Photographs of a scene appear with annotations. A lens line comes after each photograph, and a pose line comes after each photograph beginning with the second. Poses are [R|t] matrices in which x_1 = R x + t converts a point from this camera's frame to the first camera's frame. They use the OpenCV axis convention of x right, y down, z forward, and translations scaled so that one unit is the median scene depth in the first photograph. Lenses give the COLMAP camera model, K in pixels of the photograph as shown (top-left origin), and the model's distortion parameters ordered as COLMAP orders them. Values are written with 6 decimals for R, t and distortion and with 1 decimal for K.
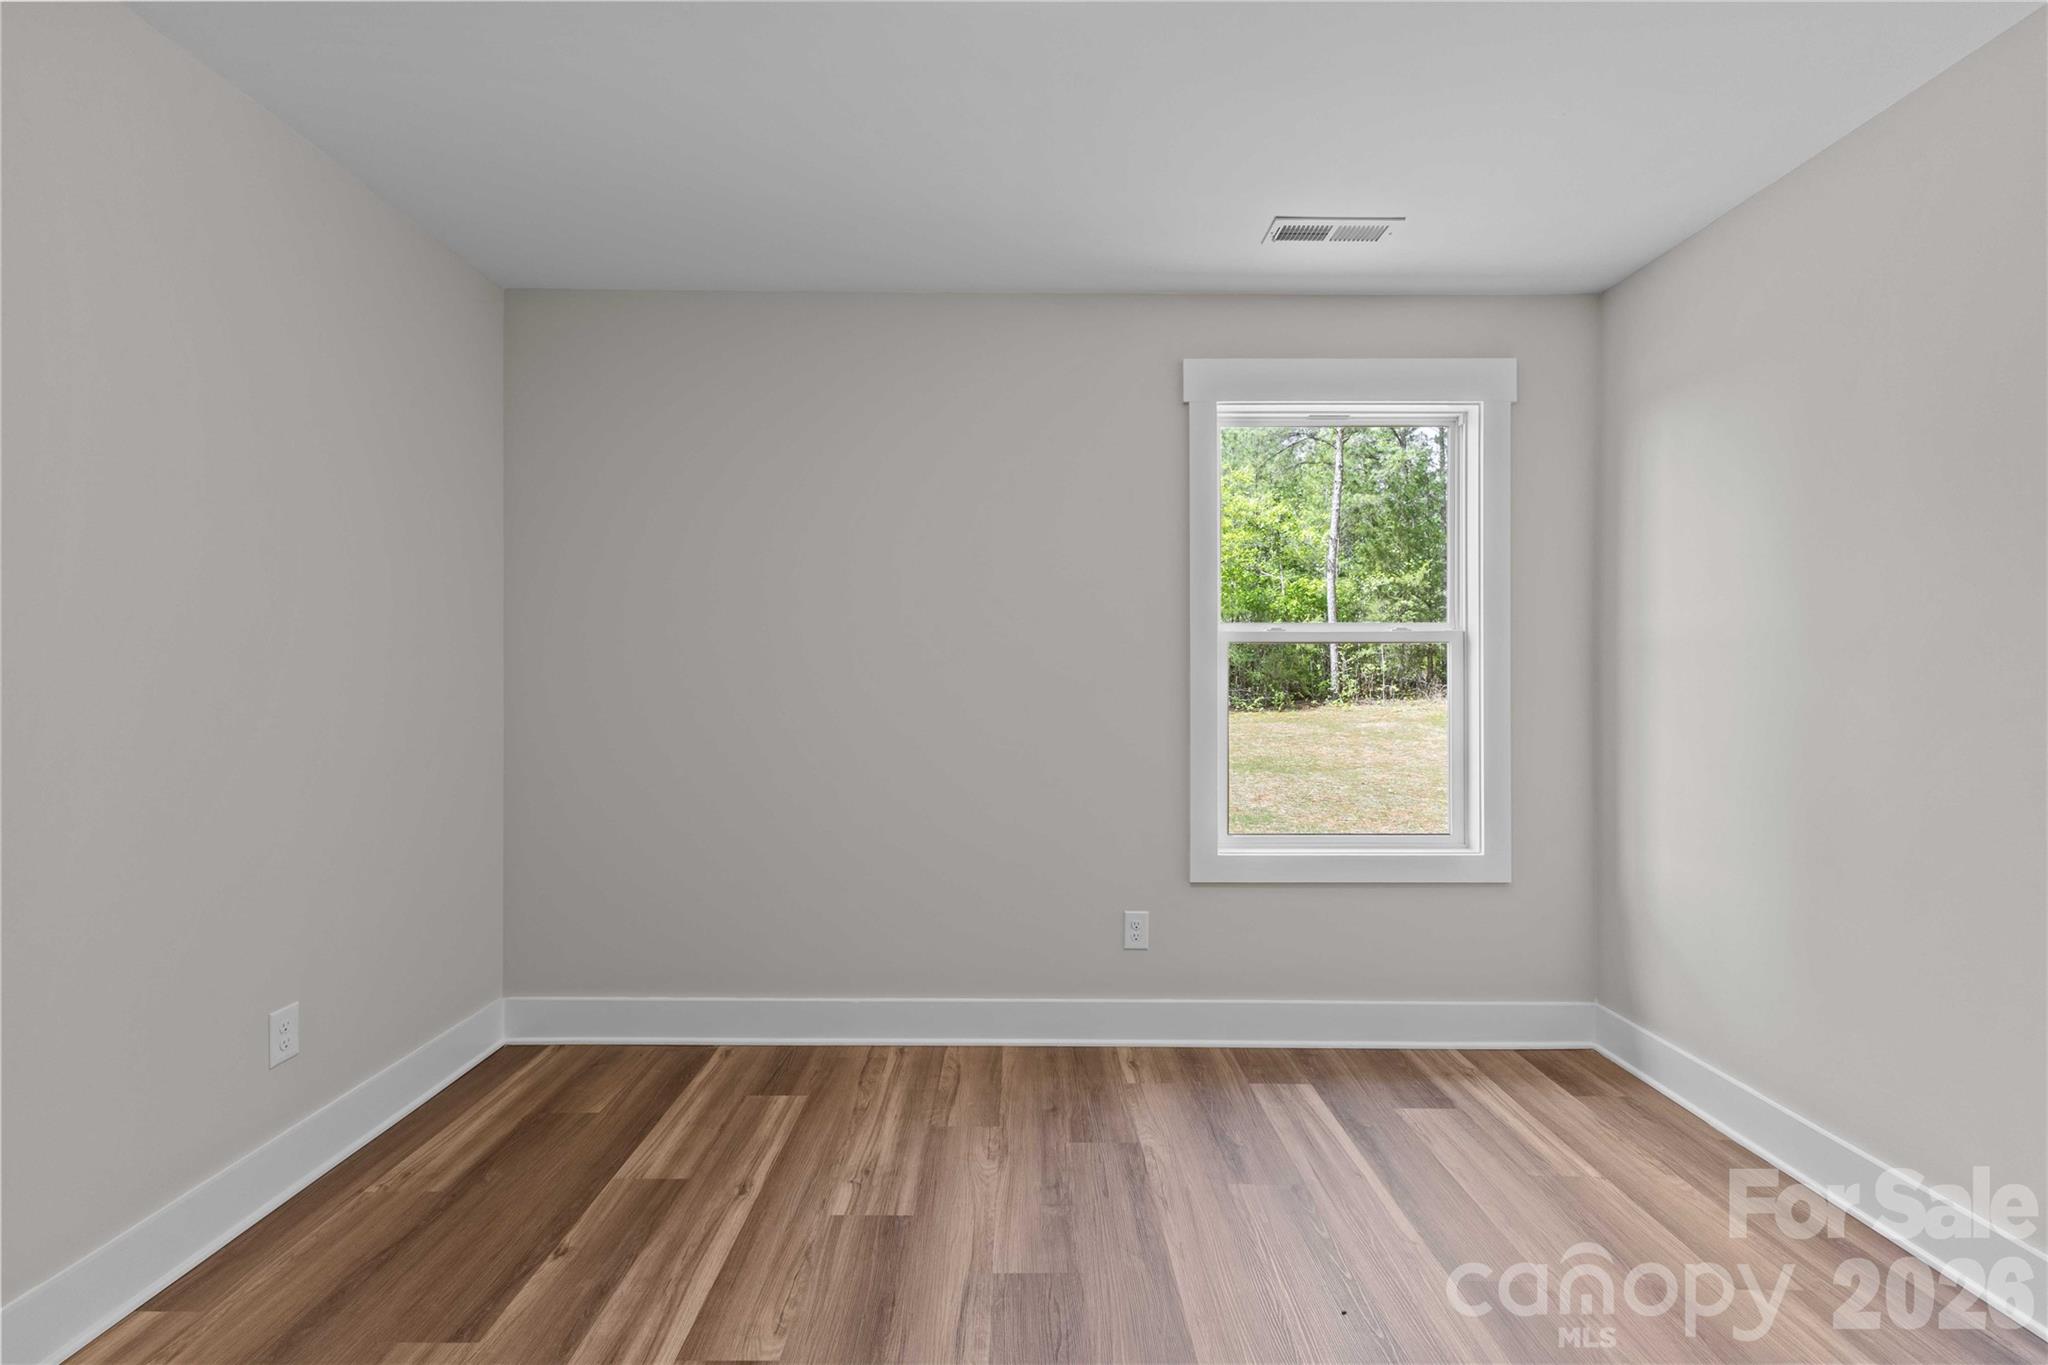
lens RADIAL K [[884.6, 0, 1020.7], [0, 884.6, 679.1], [0, 0, 1]] dist [0.008526, -0.000856]
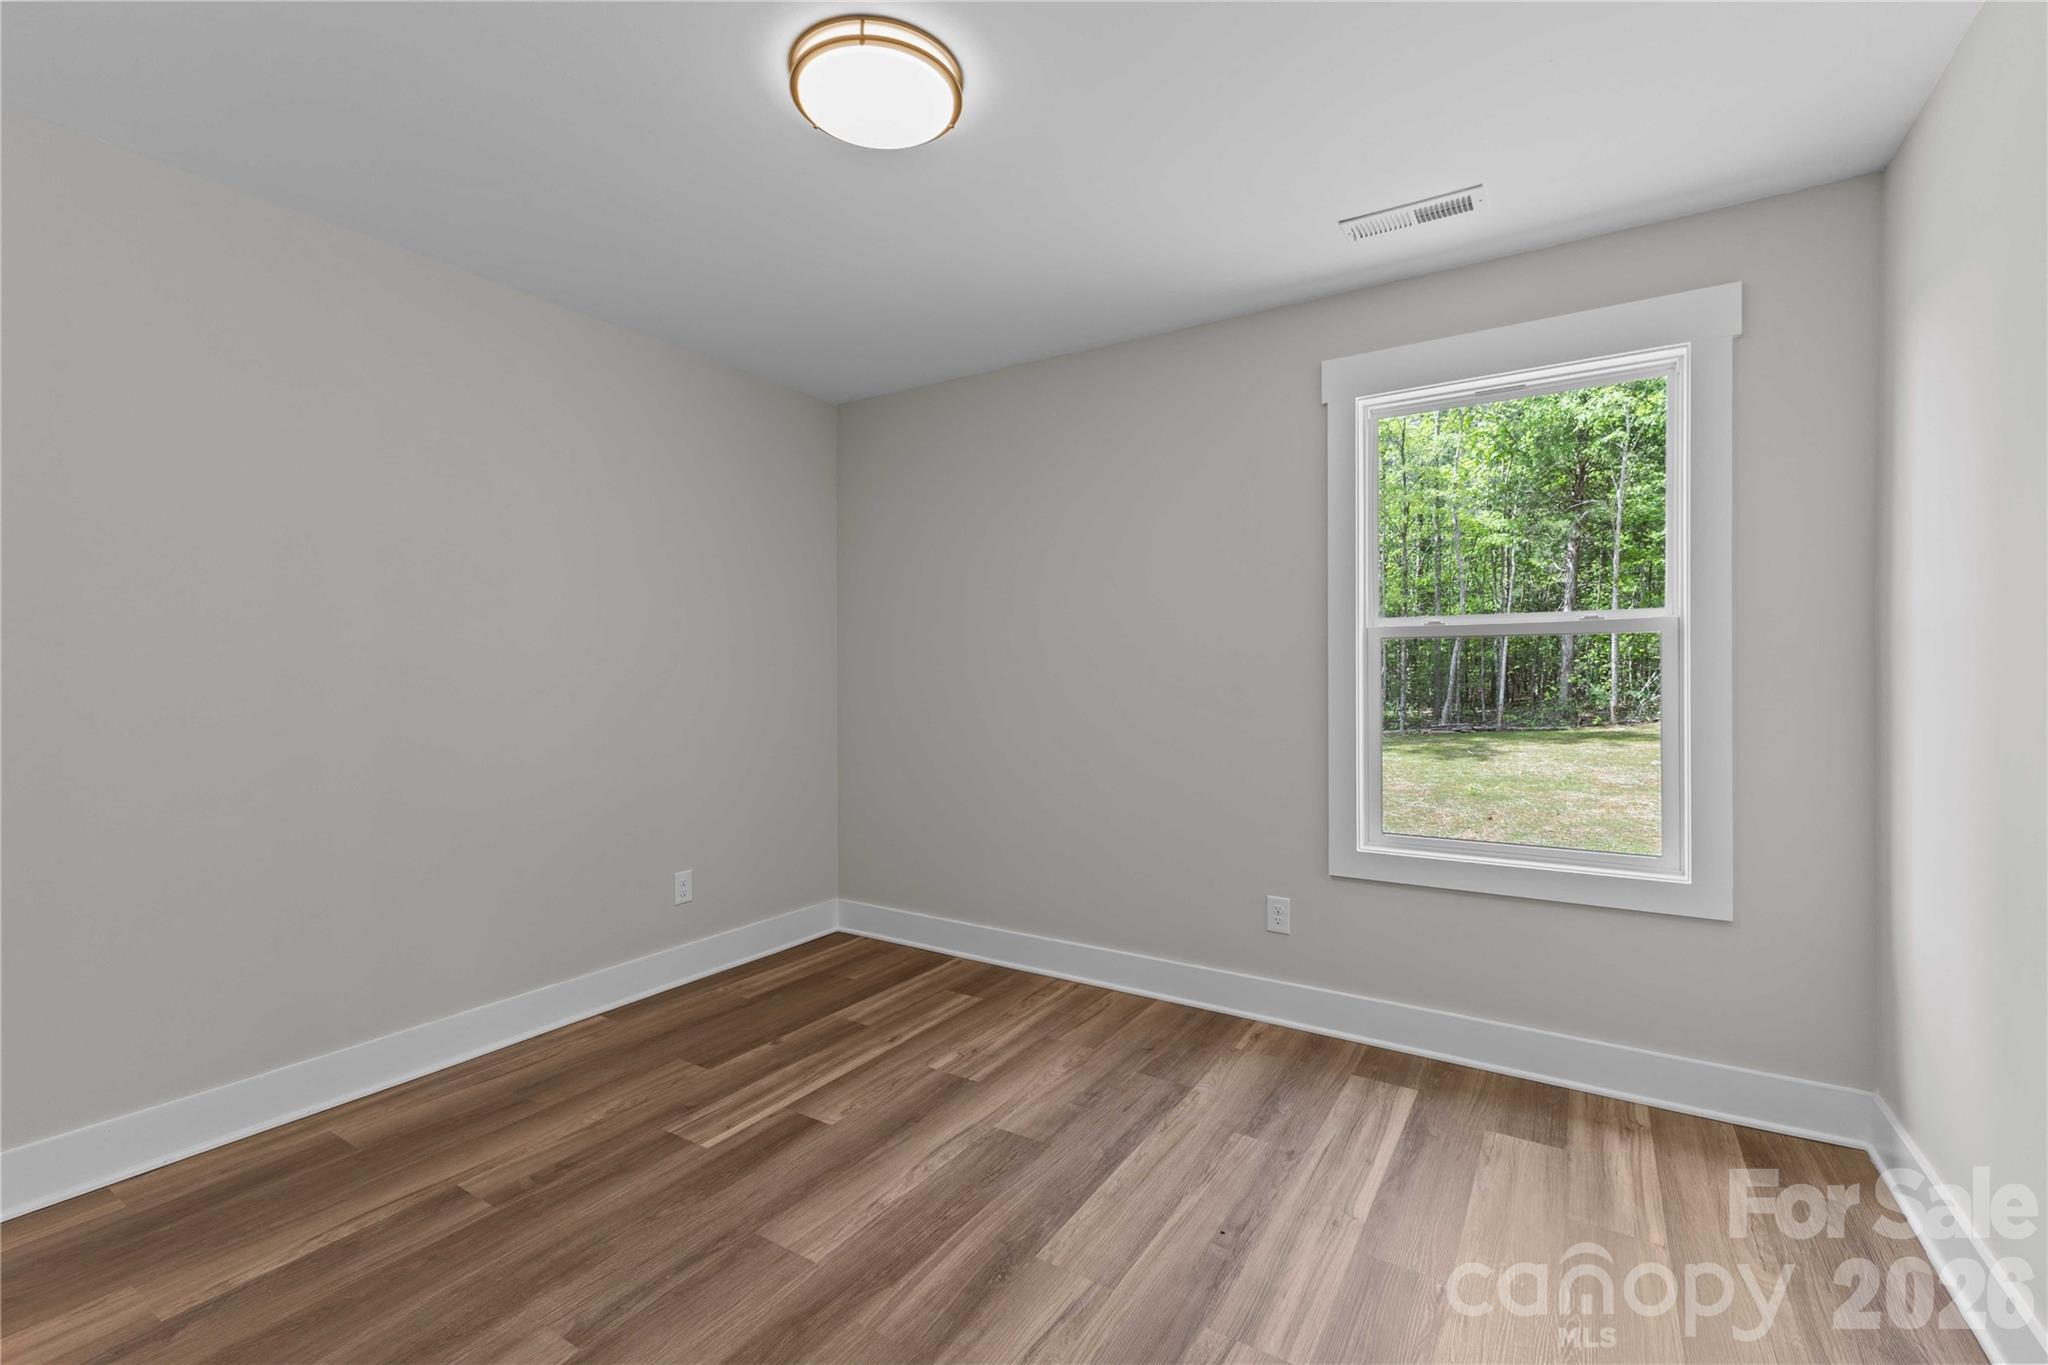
lens RADIAL K [[884.6, 0, 1012.5], [0, 884.6, 684.0], [0, 0, 1]] dist [0.008526, -0.000856]
pose [[0.838739, -0.001050, -0.544533, 0.506668], [0.003586, 0.999987, 0.003595, 0.004812], [0.544522, -0.004968, 0.838732, -0.061555]]
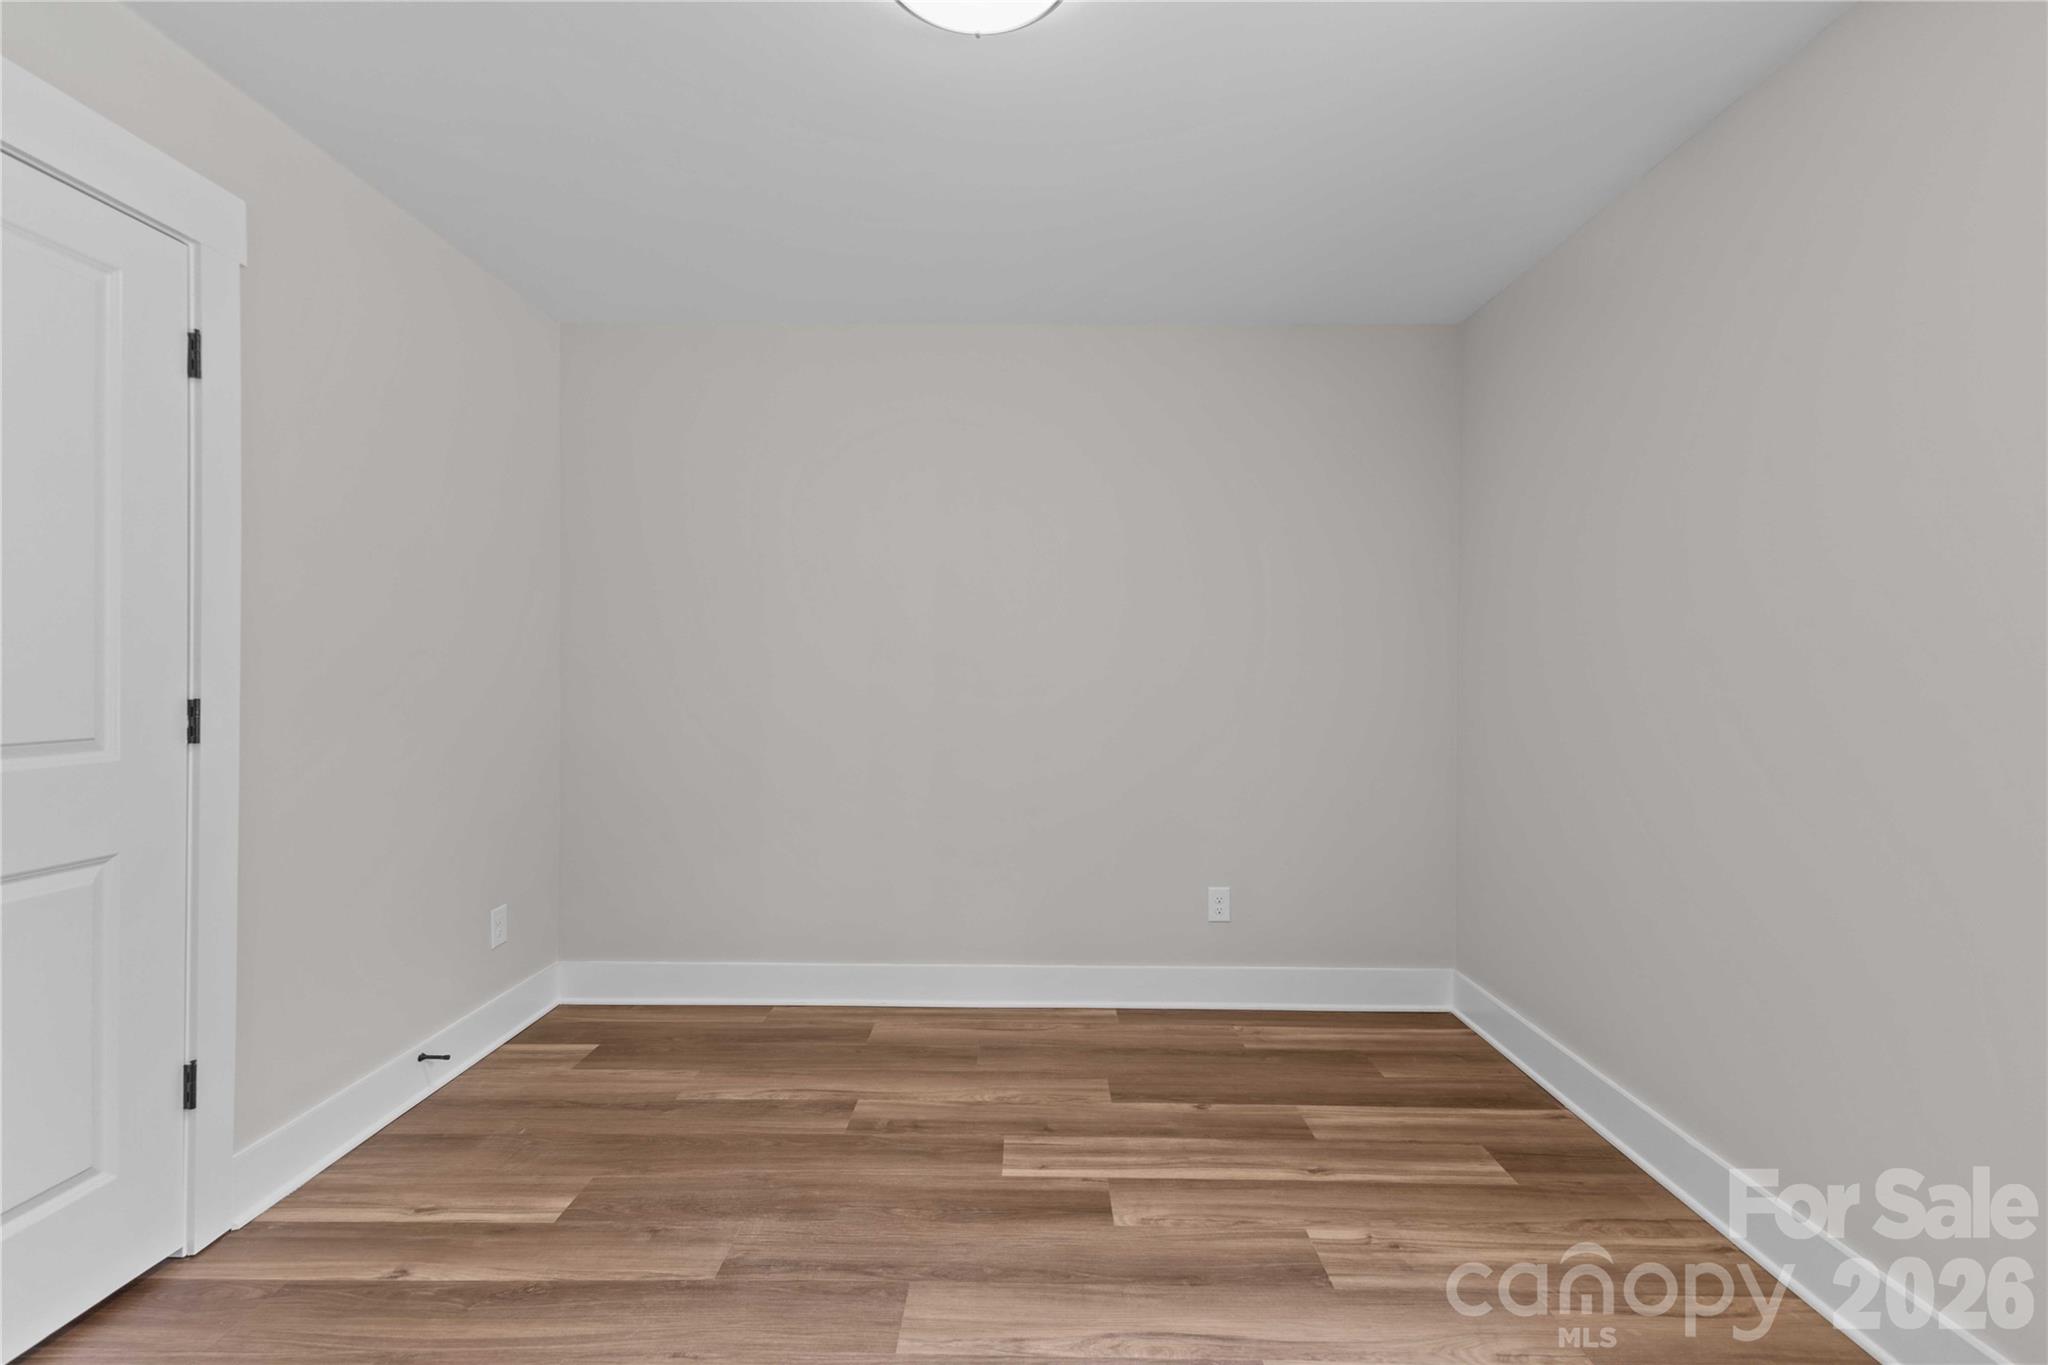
lens RADIAL K [[884.6, 0, 1023.6], [0, 884.6, 686.6], [0, 0, 1]] dist [0.008526, -0.000856]
pose [[-0.016950, 0.010002, -0.999806, 0.596407], [-0.010360, 0.999895, 0.010179, 0.002601], [0.999803, 0.010530, -0.016844, 0.552160]]
